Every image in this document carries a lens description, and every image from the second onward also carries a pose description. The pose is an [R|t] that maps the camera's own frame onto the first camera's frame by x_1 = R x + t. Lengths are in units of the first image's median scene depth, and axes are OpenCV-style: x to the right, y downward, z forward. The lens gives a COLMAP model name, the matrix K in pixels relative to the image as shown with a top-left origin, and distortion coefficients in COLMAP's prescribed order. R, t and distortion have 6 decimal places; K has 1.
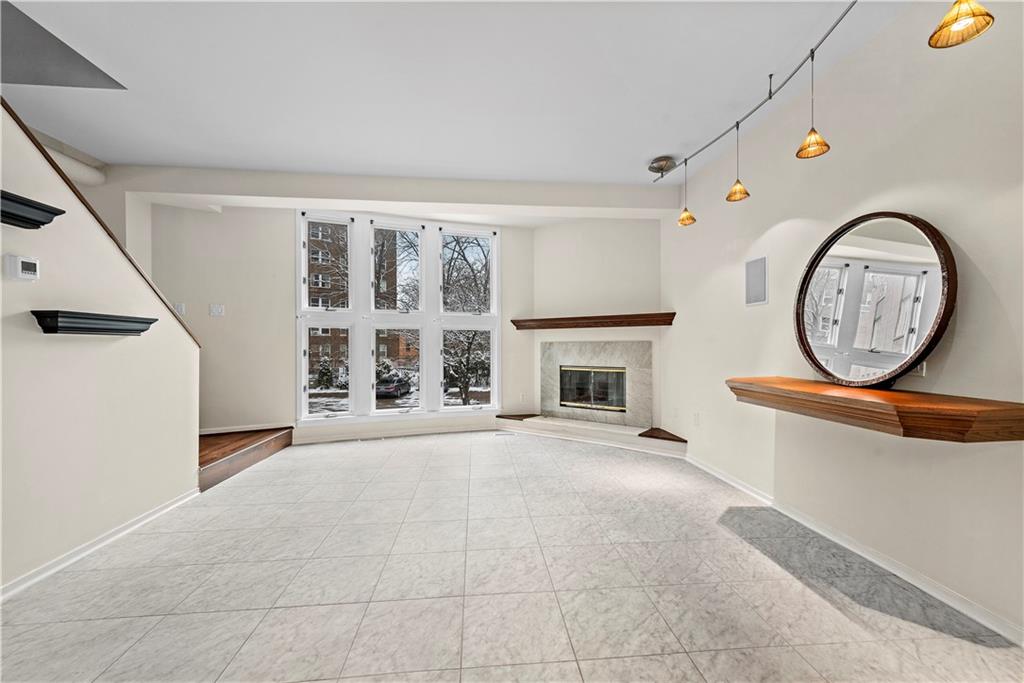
lens RADIAL K [[404.3, 0, 511.8], [0, 404.3, 341.9], [0, 0, 1]] dist [0.001664, 0.000189]
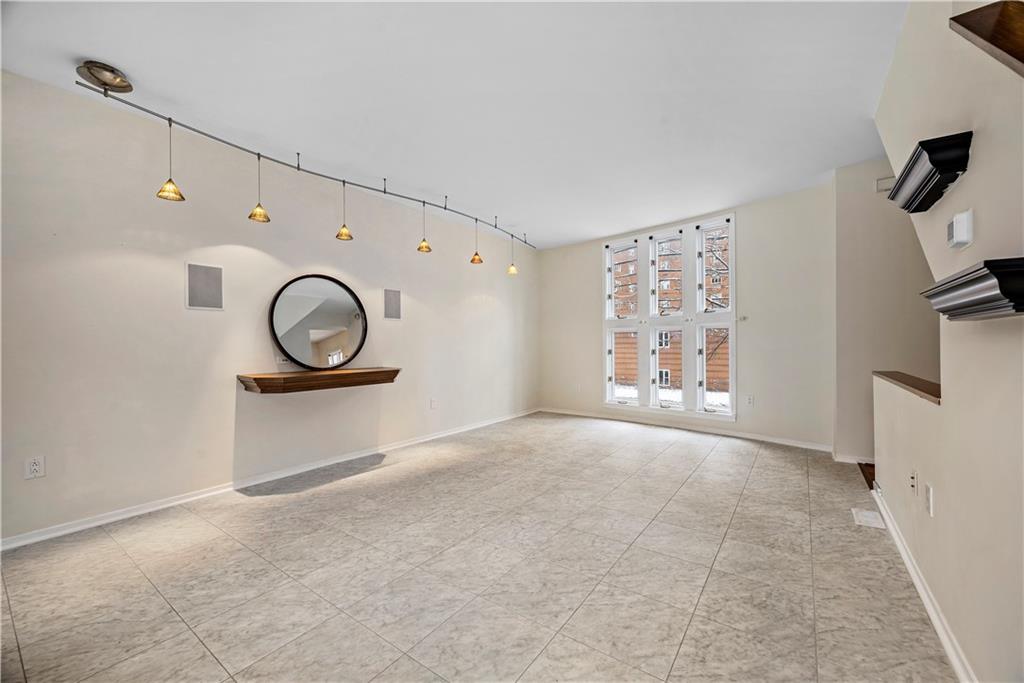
lens RADIAL K [[404.3, 0, 512.1], [0, 404.3, 343.8], [0, 0, 1]] dist [0.001664, 0.000189]
pose [[-0.750059, 0.011180, 0.661276, -0.885698], [0.006827, 0.999935, -0.009163, 0.013695], [-0.661335, -0.002358, -0.750087, 1.677968]]
